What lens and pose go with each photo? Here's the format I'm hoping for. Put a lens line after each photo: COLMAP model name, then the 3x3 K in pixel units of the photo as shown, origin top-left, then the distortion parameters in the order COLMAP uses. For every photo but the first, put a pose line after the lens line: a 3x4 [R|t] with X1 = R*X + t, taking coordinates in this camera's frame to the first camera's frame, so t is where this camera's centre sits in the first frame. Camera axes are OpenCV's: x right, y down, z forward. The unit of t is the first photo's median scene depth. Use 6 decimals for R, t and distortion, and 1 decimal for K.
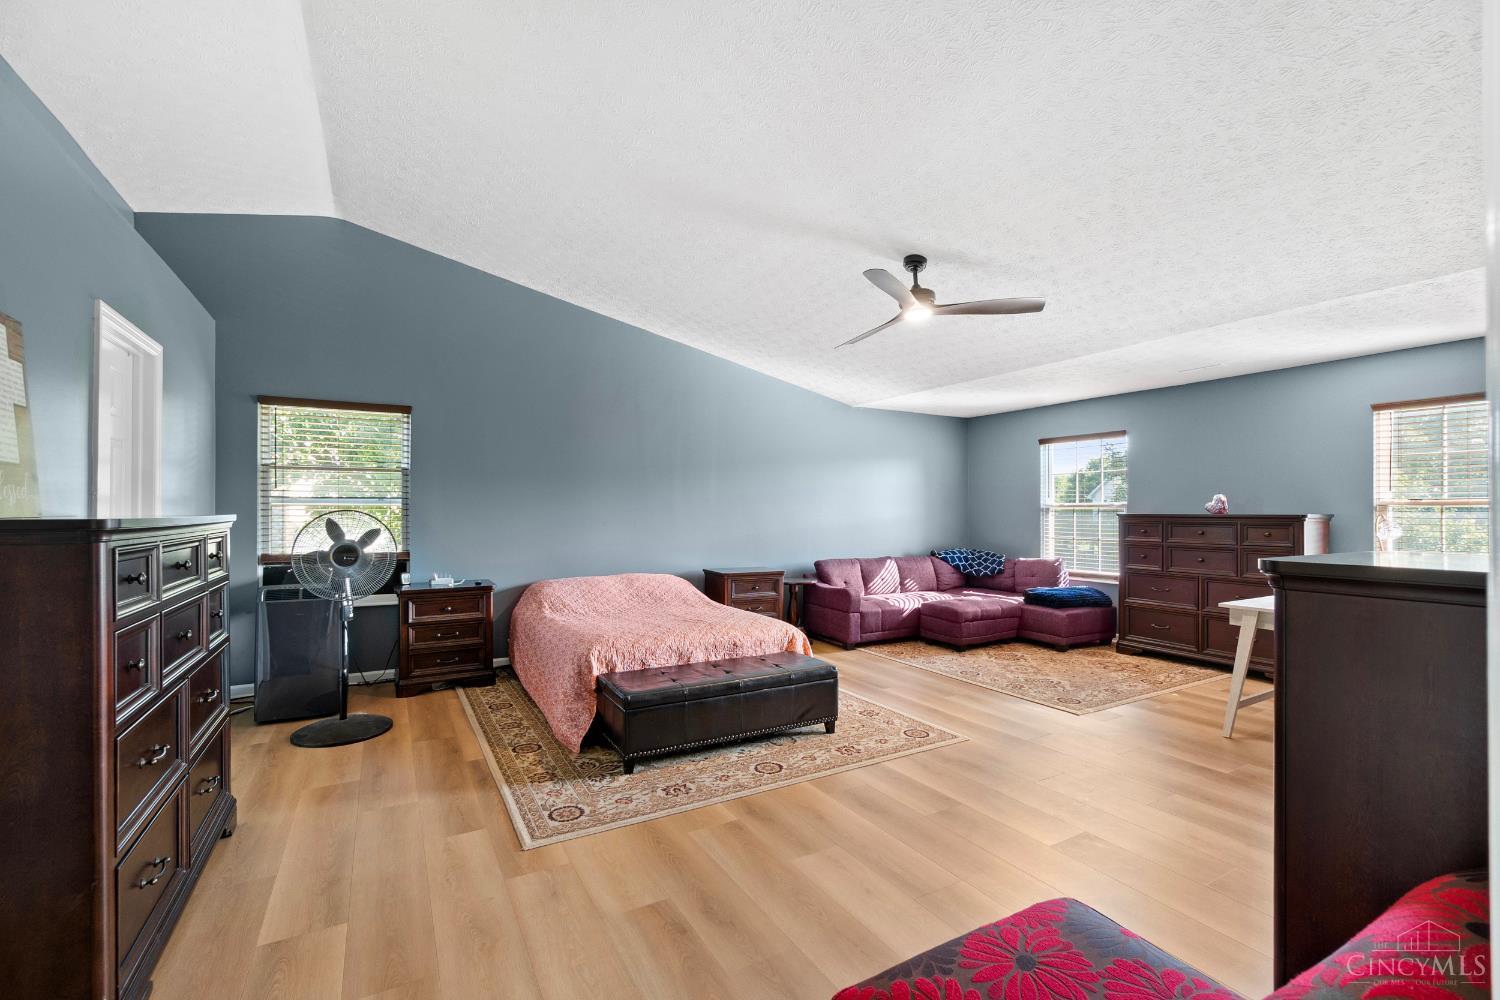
lens RADIAL K [[644.8, 0, 744.3], [0, 644.8, 509.8], [0, 0, 1]] dist [-0.004024, 0.000958]
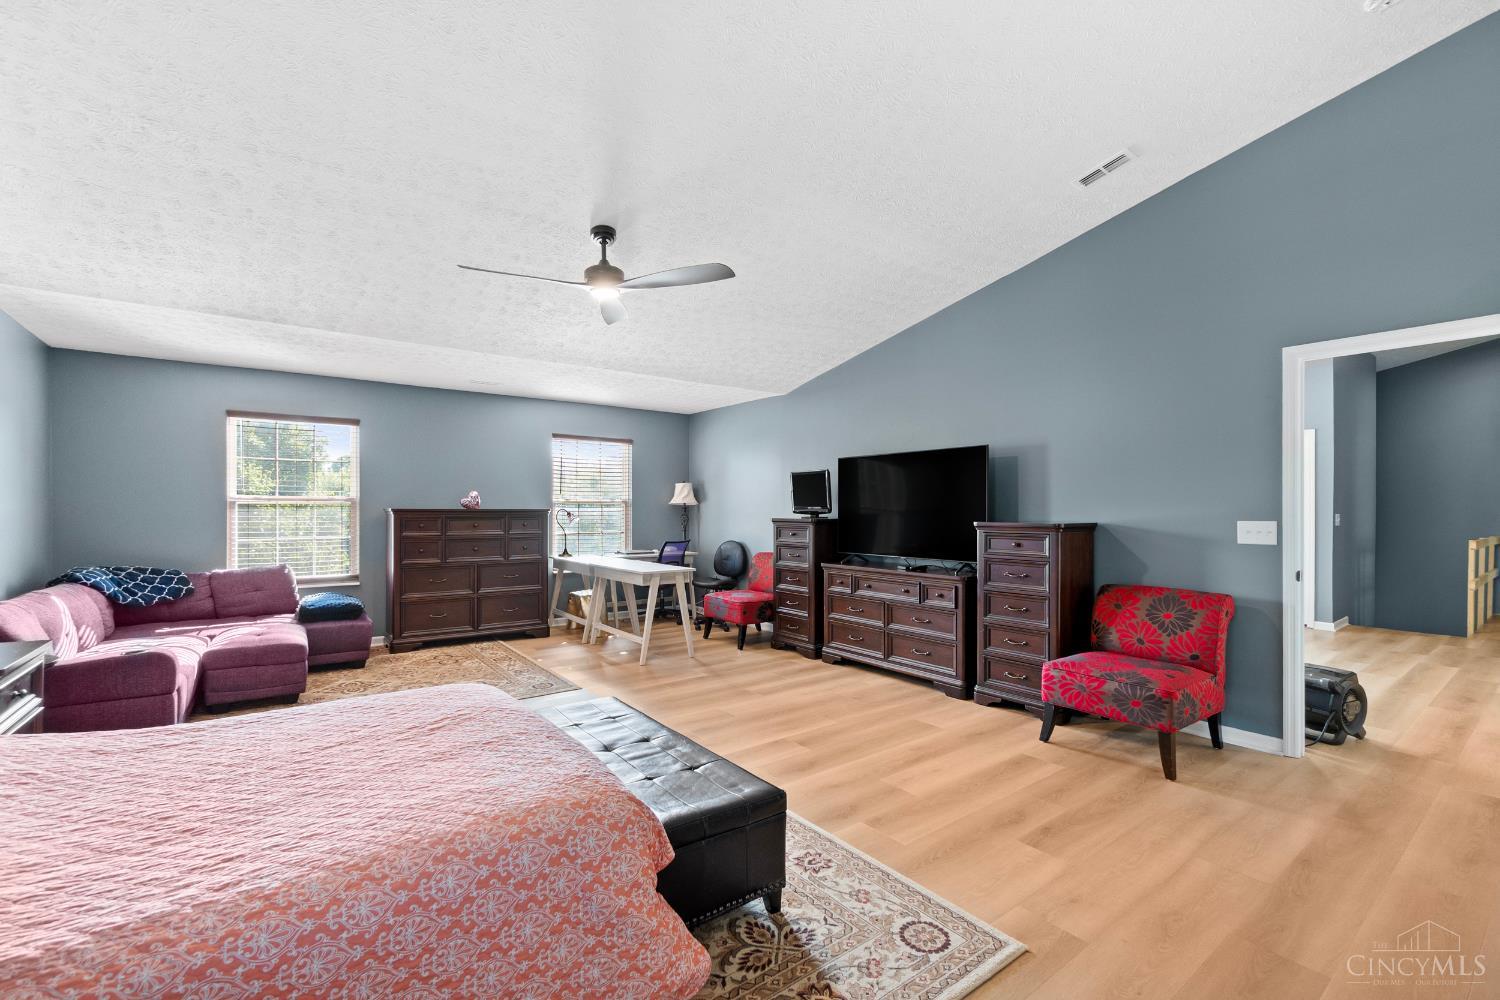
lens RADIAL K [[644.8, 0, 756.5], [0, 644.8, 505.9], [0, 0, 1]] dist [-0.004024, 0.000958]
pose [[-0.136039, 0.002346, 0.990701, -0.963172], [-0.004824, 0.999984, -0.003030, 0.005052], [-0.990692, -0.005191, -0.136026, 1.299387]]
